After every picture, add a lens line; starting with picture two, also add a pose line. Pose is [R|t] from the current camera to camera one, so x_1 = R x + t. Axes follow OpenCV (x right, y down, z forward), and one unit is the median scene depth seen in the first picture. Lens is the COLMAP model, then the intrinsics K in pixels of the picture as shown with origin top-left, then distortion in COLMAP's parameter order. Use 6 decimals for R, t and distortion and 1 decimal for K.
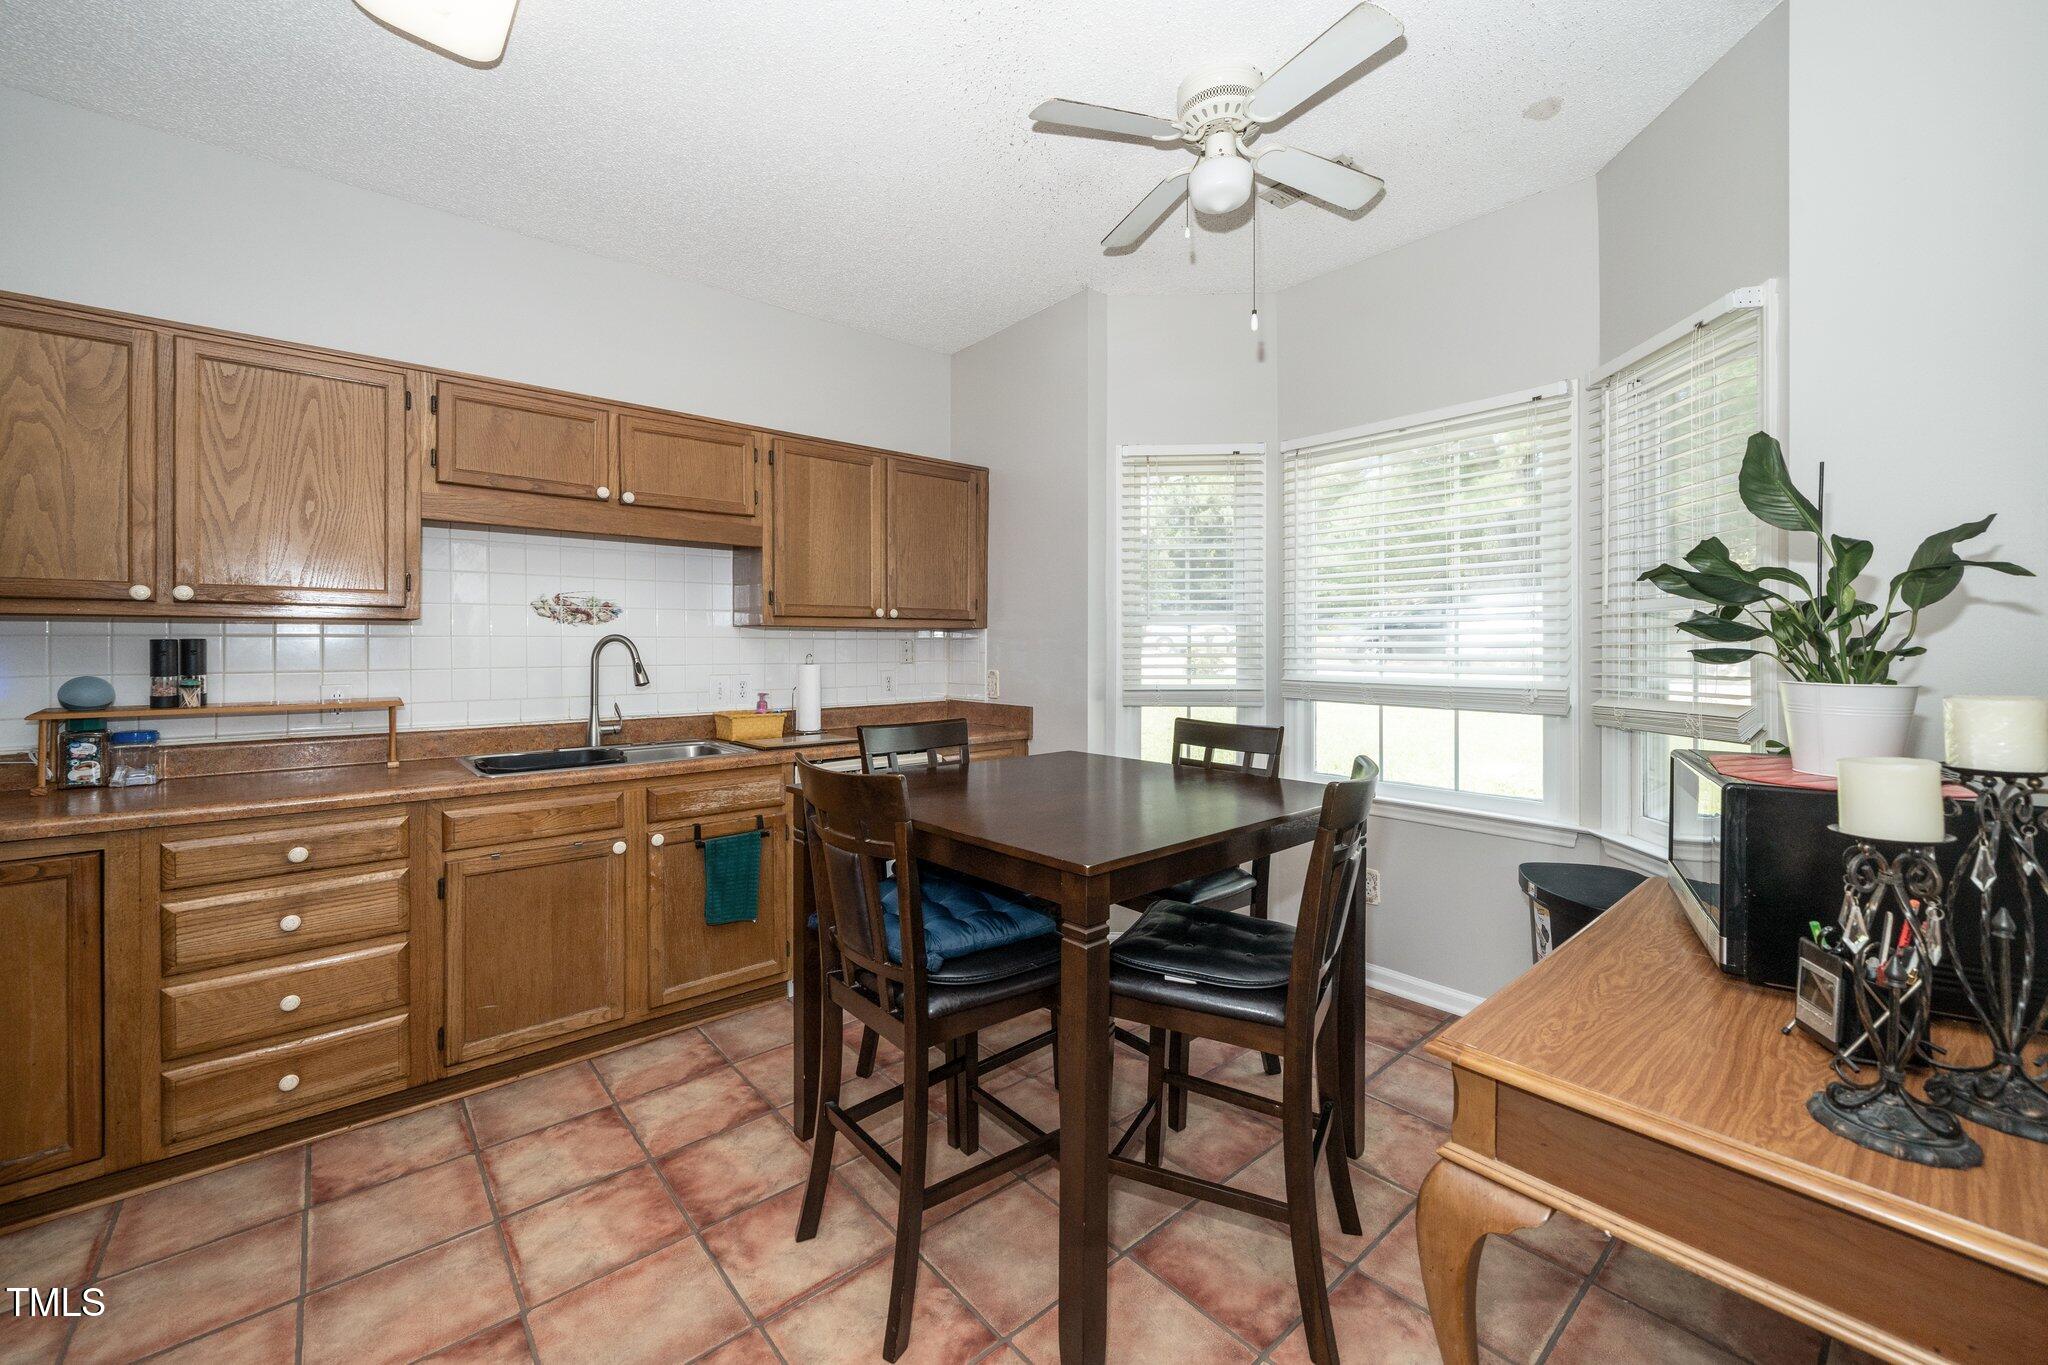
lens RADIAL K [[810.0, 0, 1019.8], [0, 810.0, 663.6], [0, 0, 1]] dist [-0.001659, -0.000102]
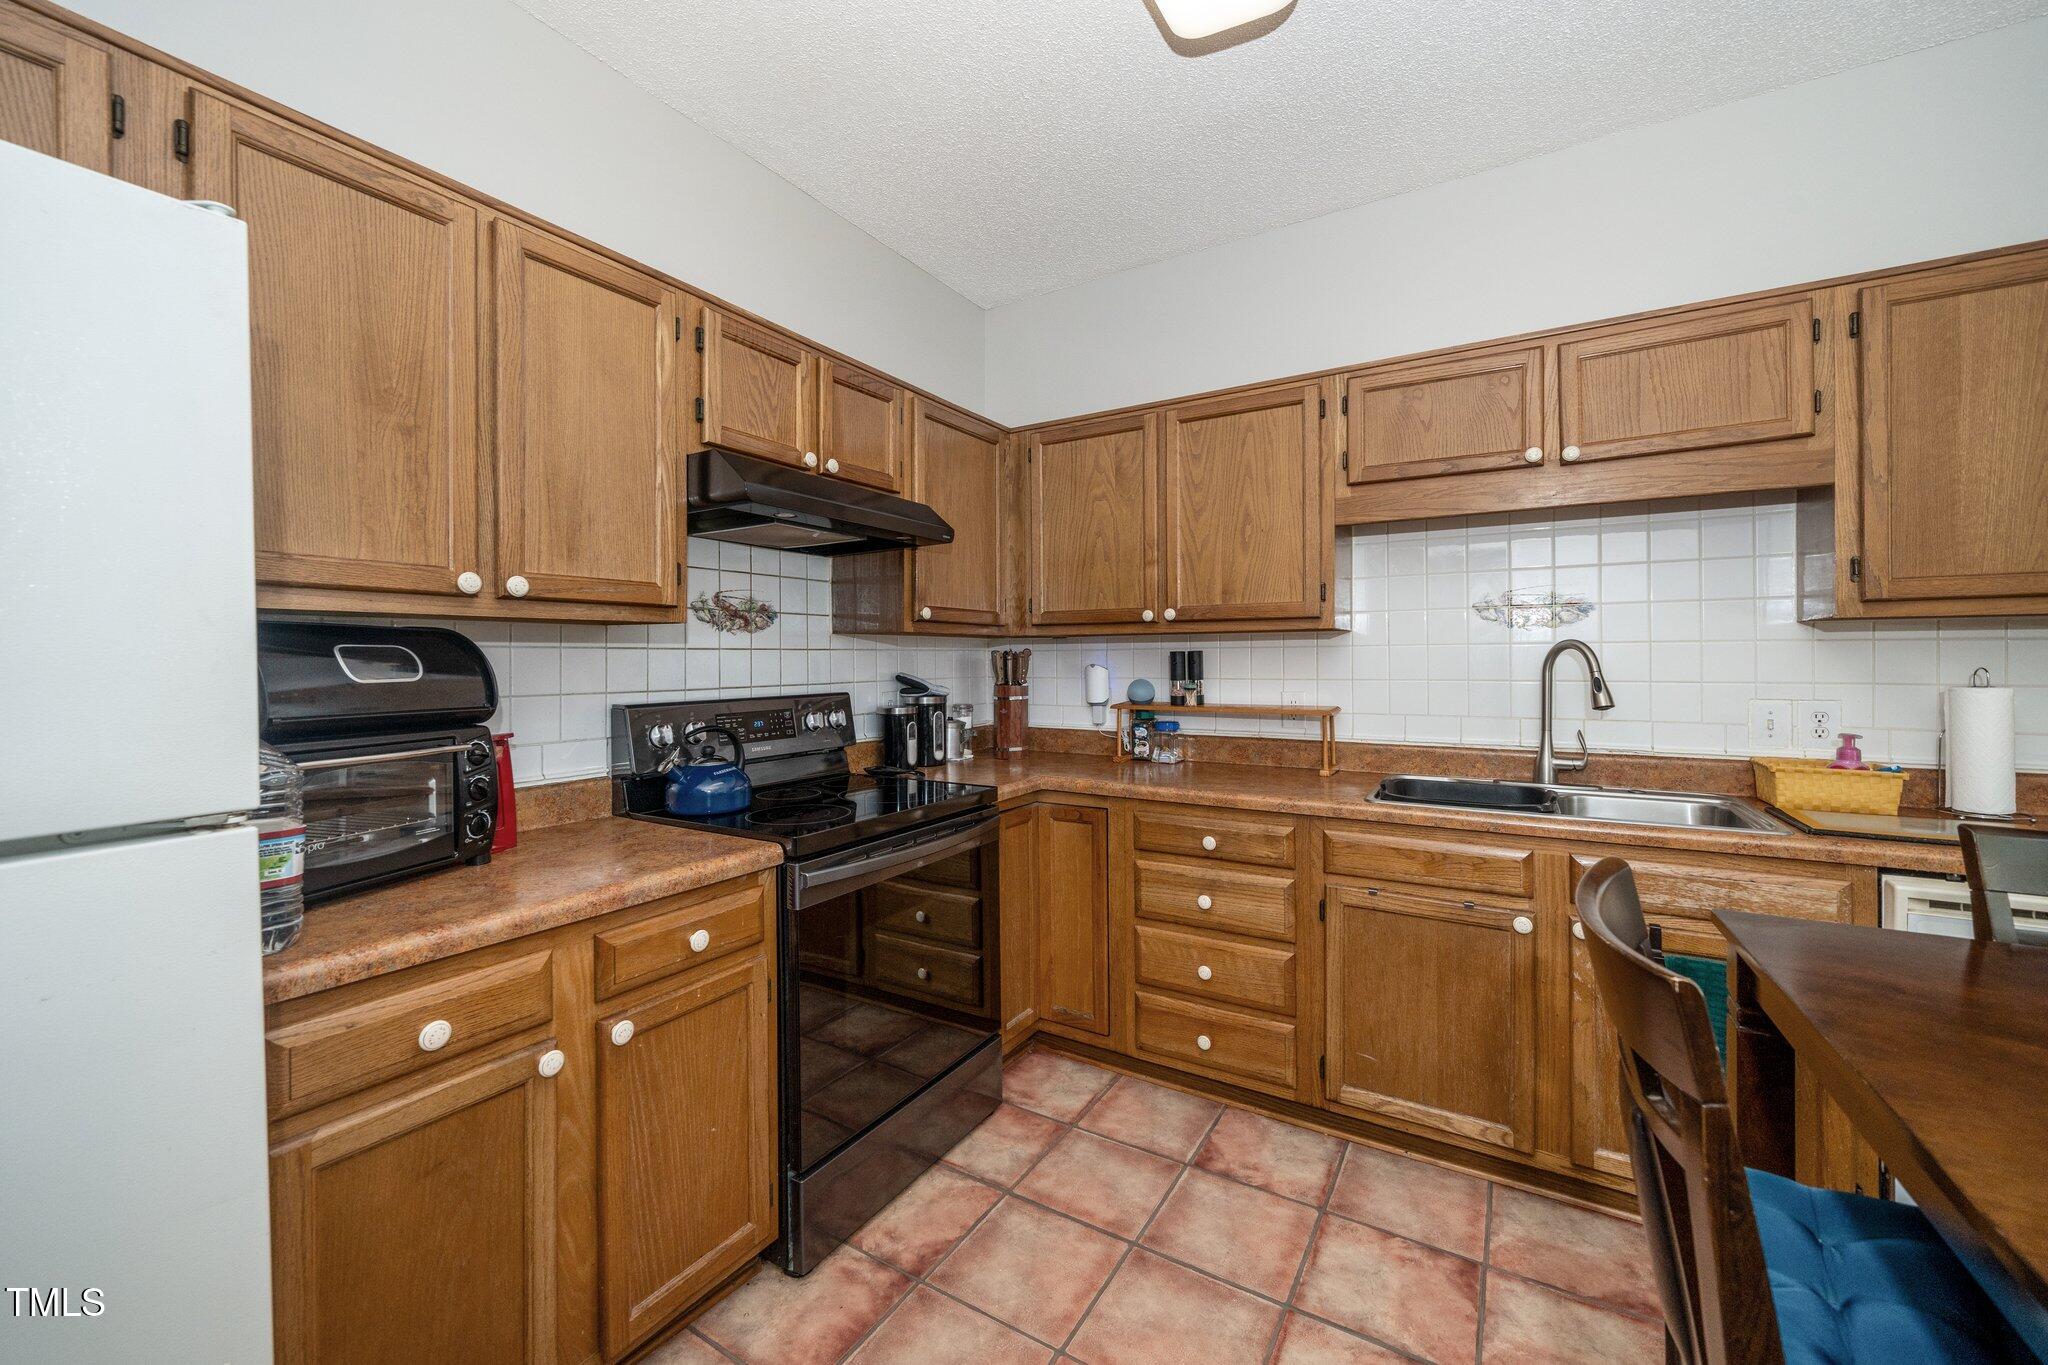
lens RADIAL K [[810.0, 0, 1019.8], [0, 810.0, 663.6], [0, 0, 1]] dist [-0.001659, -0.000102]
pose [[0.298490, 0.006268, -0.954392, 0.087820], [-0.014888, 0.999887, 0.001910, -0.009318], [0.954297, 0.013639, 0.298550, 0.369001]]
